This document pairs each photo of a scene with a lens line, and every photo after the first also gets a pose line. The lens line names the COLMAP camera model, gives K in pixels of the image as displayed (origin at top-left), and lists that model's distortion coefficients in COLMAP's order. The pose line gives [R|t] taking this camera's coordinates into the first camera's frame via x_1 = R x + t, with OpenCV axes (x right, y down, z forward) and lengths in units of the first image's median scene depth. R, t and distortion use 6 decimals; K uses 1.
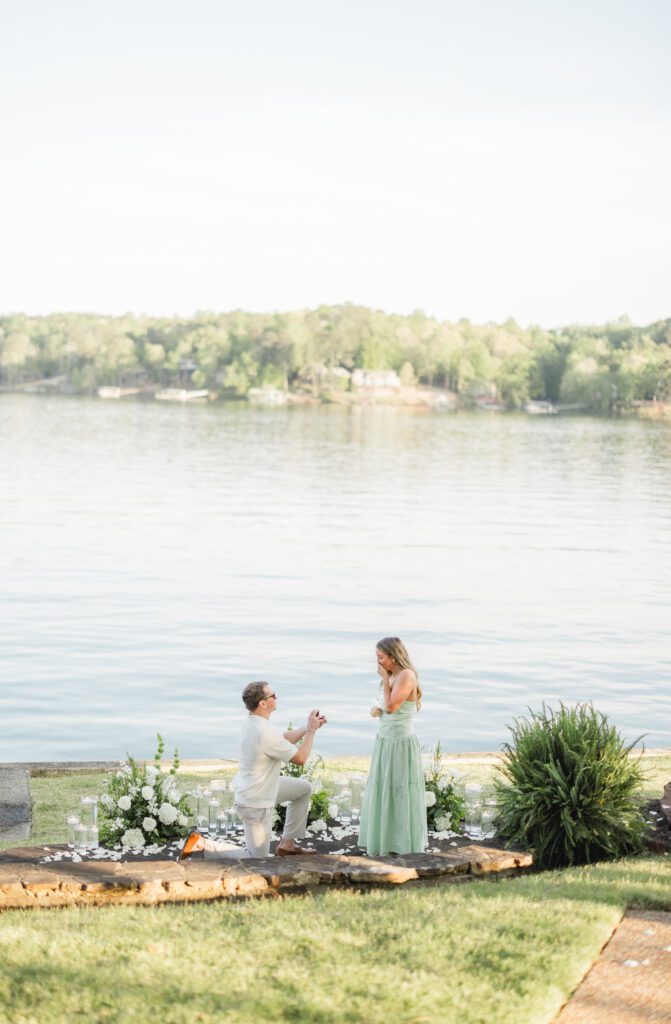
lens RADIAL K [[1470.1, 0, 333.9], [0, 1470.1, 508.5], [0, 0, 1]] dist [0.042512, 0.000000]
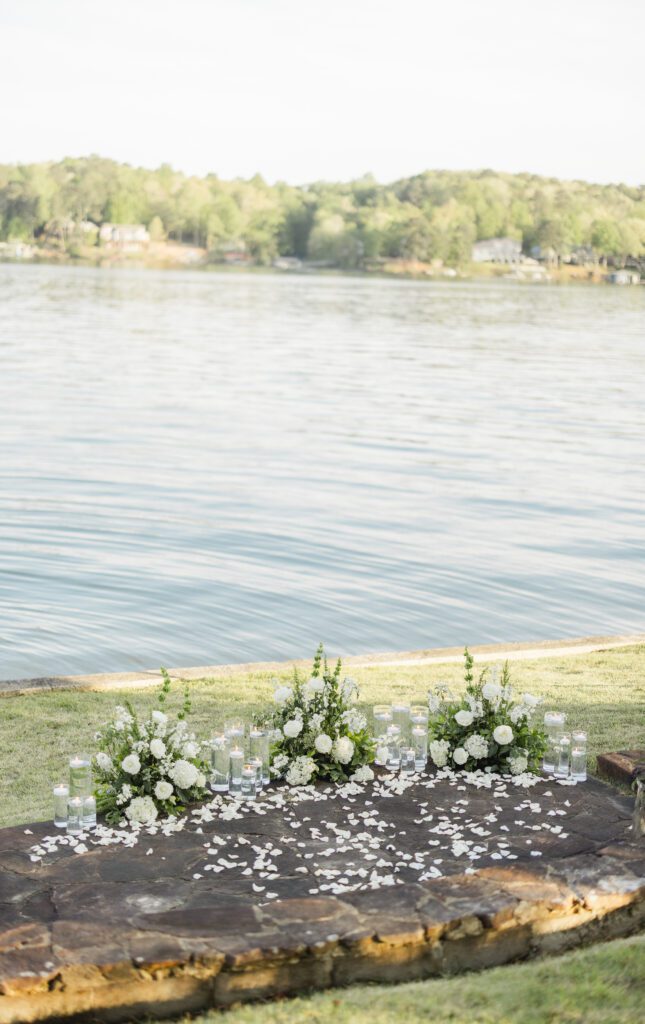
lens RADIAL K [[1460.6, 0, 313.4], [0, 1460.6, 509.1], [0, 0, 1]] dist [0.037774, 0.000000]
pose [[0.988345, -0.019451, 0.150982, -0.161048], [0.004482, 0.995091, 0.098859, 0.000268], [-0.152164, -0.097030, 0.983581, 0.279004]]
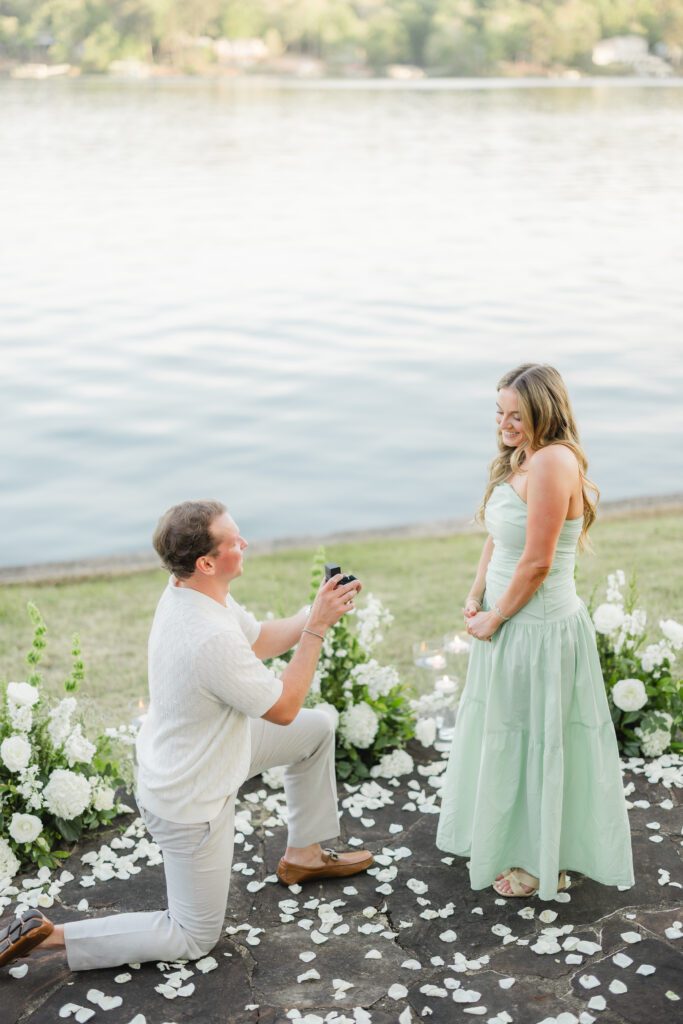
lens RADIAL K [[1448.6, 0, 347.5], [0, 1448.6, 512.1], [0, 0, 1]] dist [0.068747, 0.000000]
pose [[0.994815, -0.058580, 0.083135, -0.063535], [0.038558, 0.973669, 0.224683, 0.036170], [-0.094108, -0.220312, 0.970879, 0.612871]]
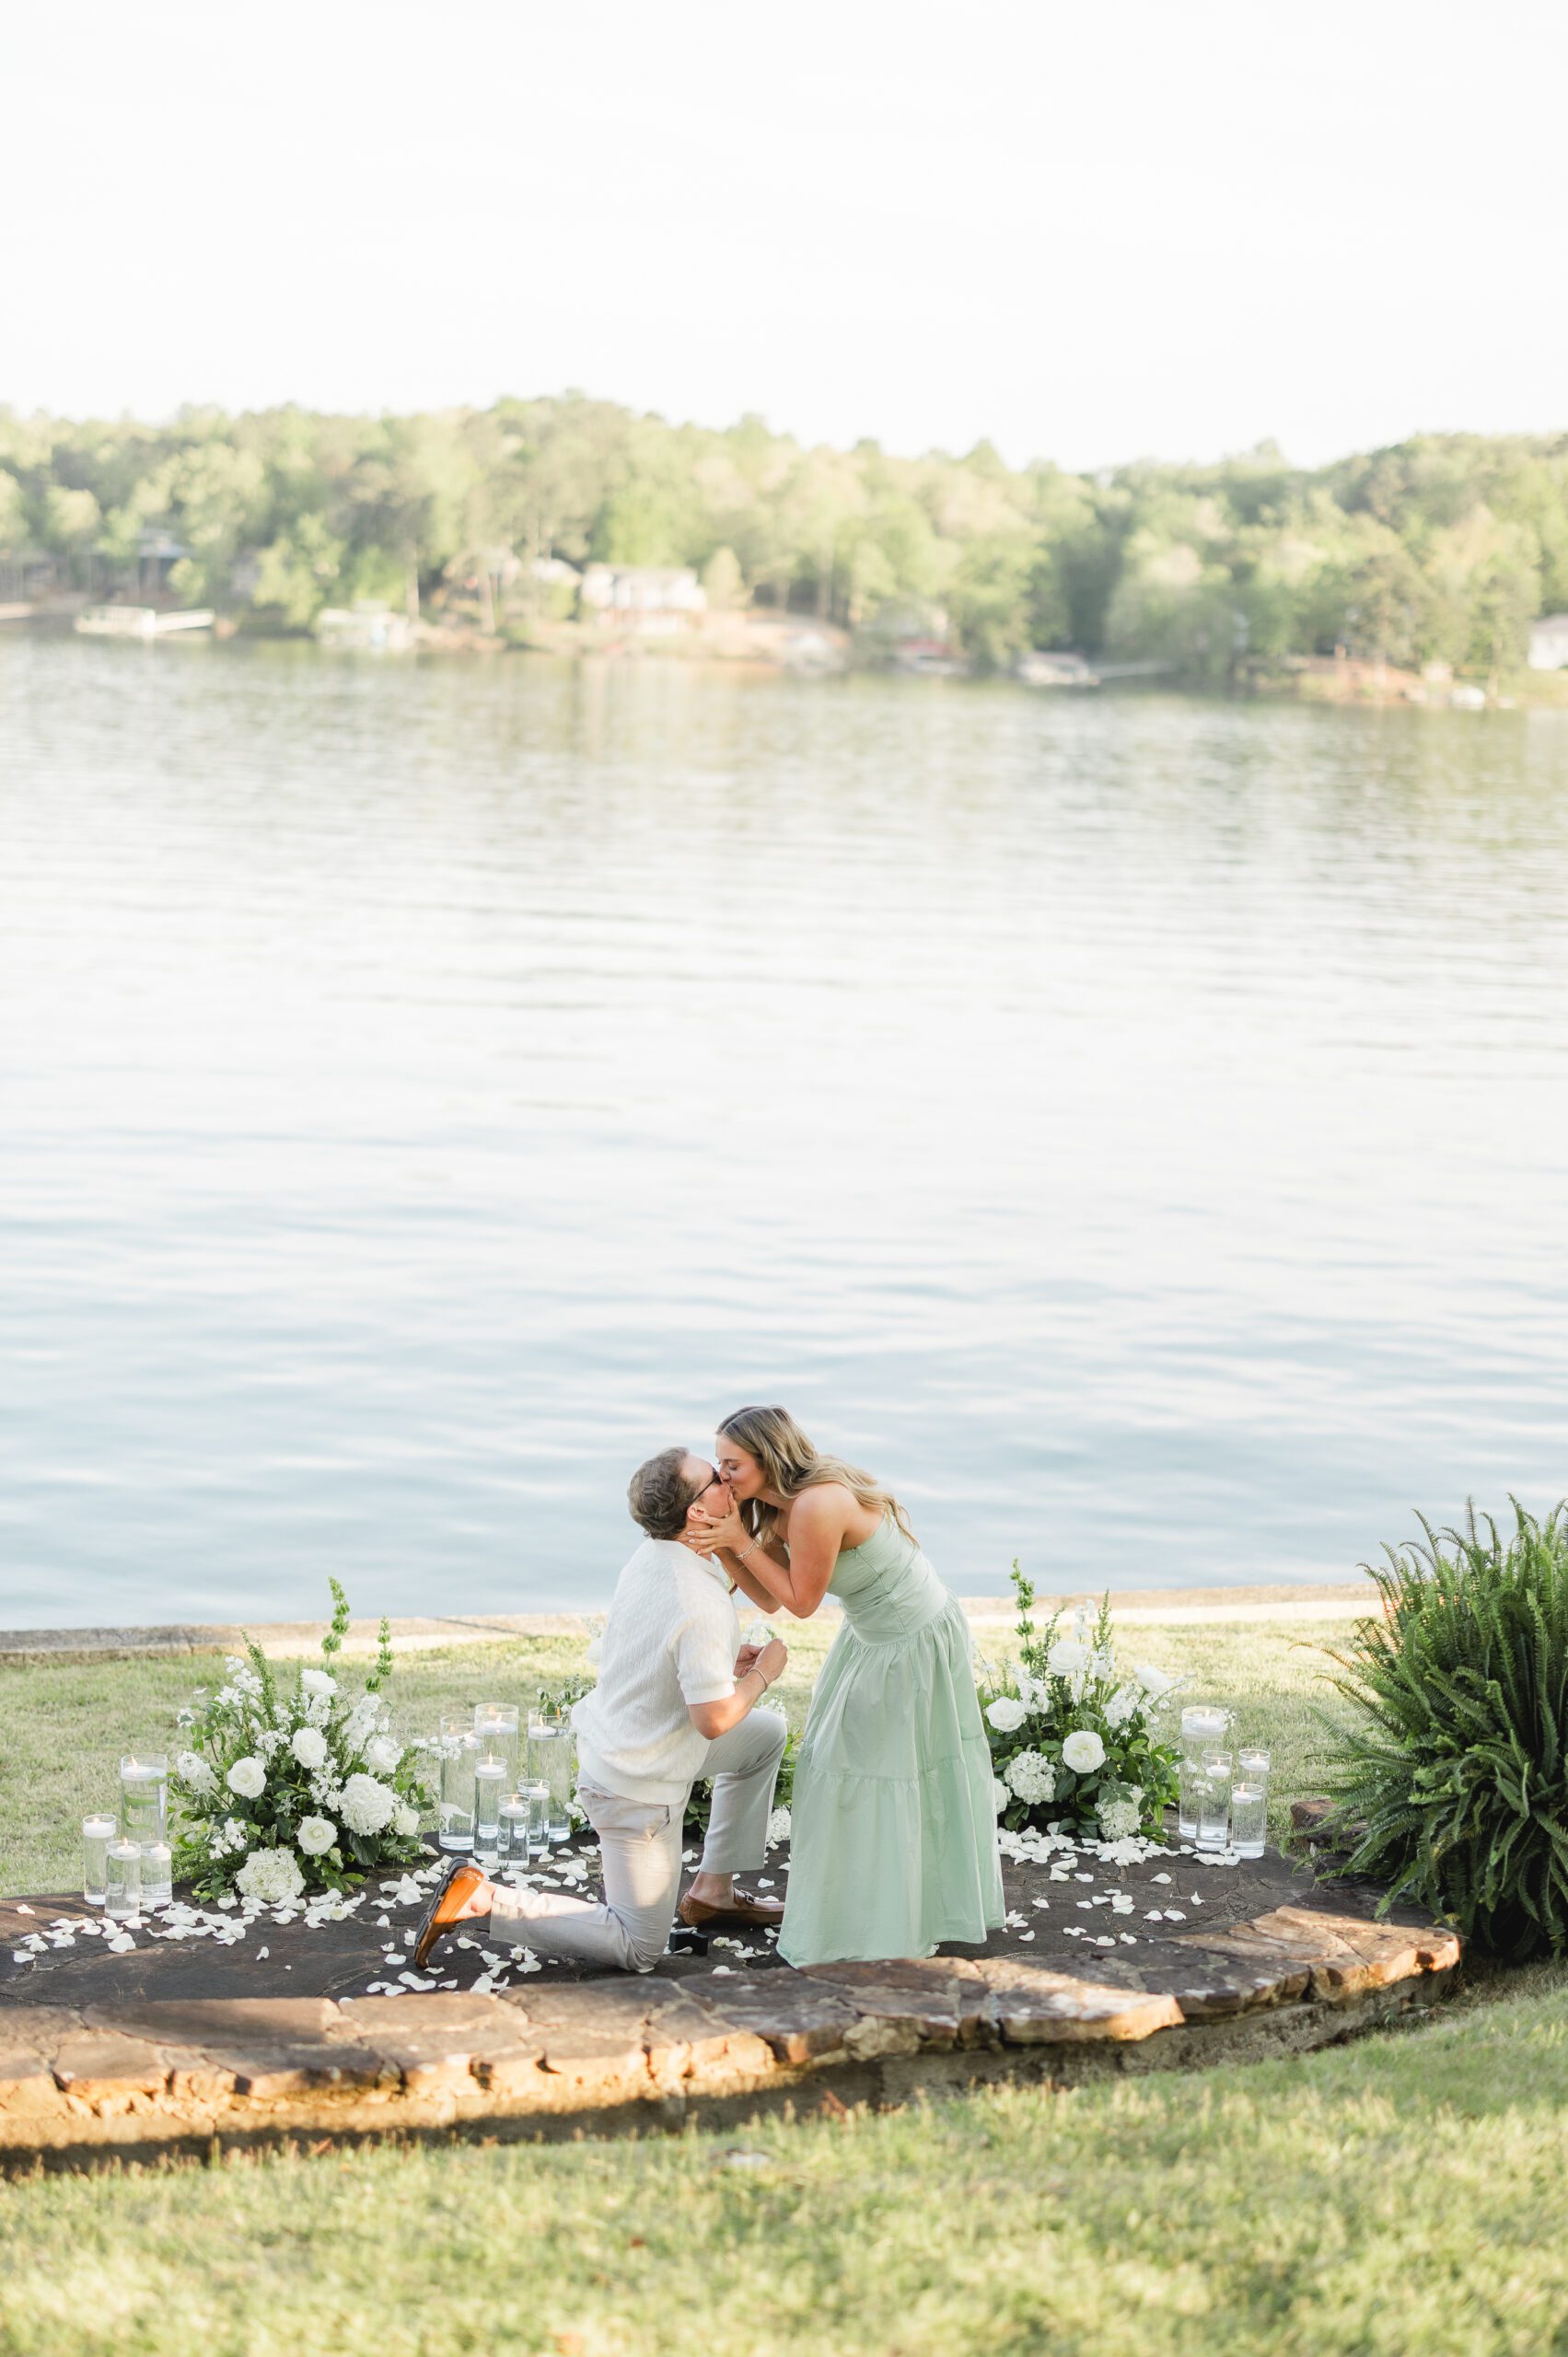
lens RADIAL K [[3698.9, 0, 841.8], [0, 3698.9, 1225.0], [0, 0, 1]] dist [0.035240, 0.000000]
pose [[0.996638, 0.003498, 0.081855, -0.073960], [-0.010181, 0.996631, 0.081379, -0.004707], [-0.081295, -0.081939, 0.993316, 0.123388]]
